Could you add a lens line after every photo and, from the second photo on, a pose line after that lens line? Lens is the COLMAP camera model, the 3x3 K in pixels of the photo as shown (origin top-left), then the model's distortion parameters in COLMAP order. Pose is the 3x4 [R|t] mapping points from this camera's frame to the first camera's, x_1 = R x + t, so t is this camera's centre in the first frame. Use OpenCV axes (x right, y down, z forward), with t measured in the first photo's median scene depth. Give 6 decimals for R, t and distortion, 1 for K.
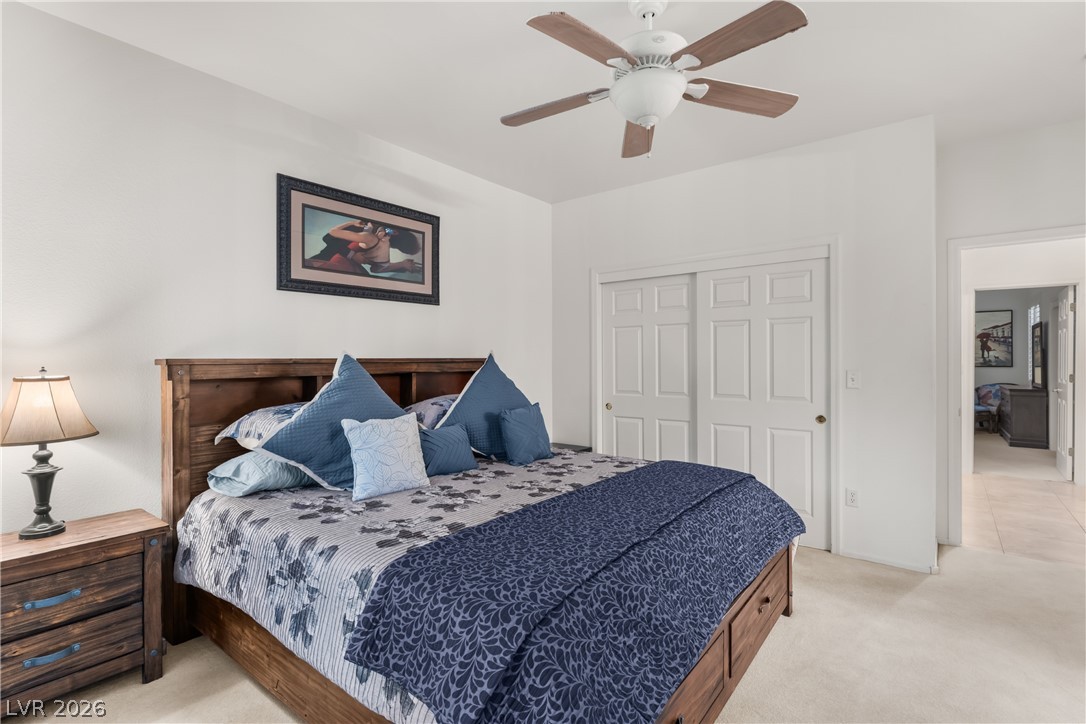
lens RADIAL K [[519.3, 0, 538.0], [0, 519.3, 358.5], [0, 0, 1]] dist [0.003311, 0.000651]
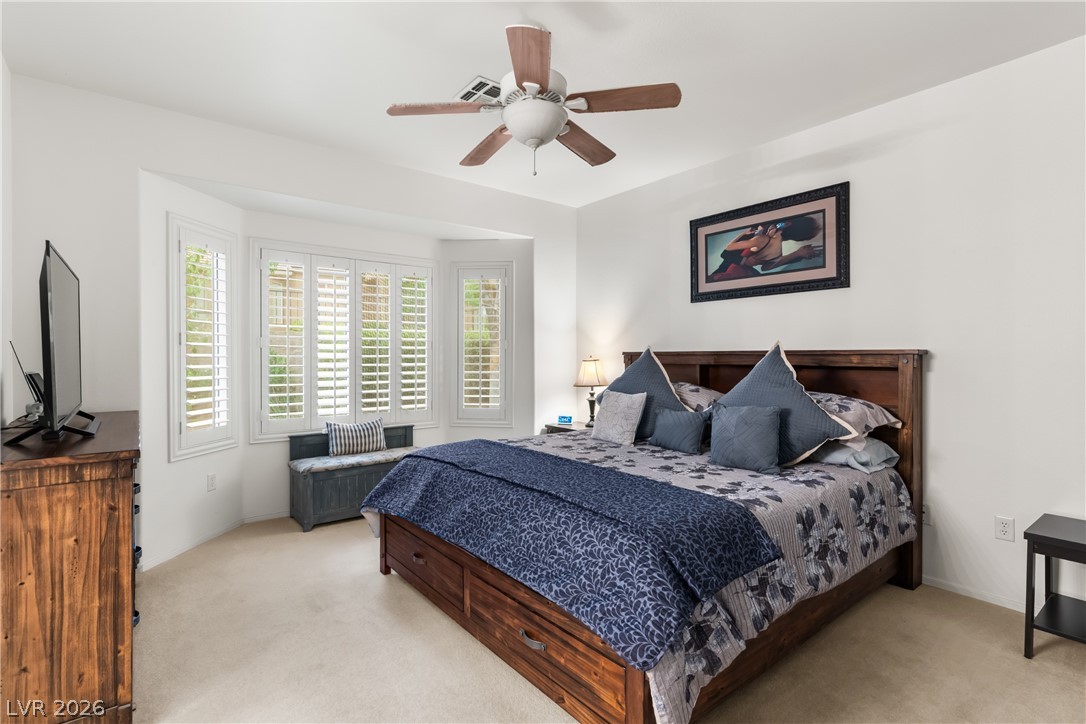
lens RADIAL K [[519.3, 0, 545.0], [0, 519.3, 359.7], [0, 0, 1]] dist [0.003311, 0.000651]
pose [[-0.225822, 0.015351, -0.974048, 0.844396], [0.004654, 0.999881, 0.014679, 0.000103], [0.974158, -0.001218, -0.225866, 0.810829]]
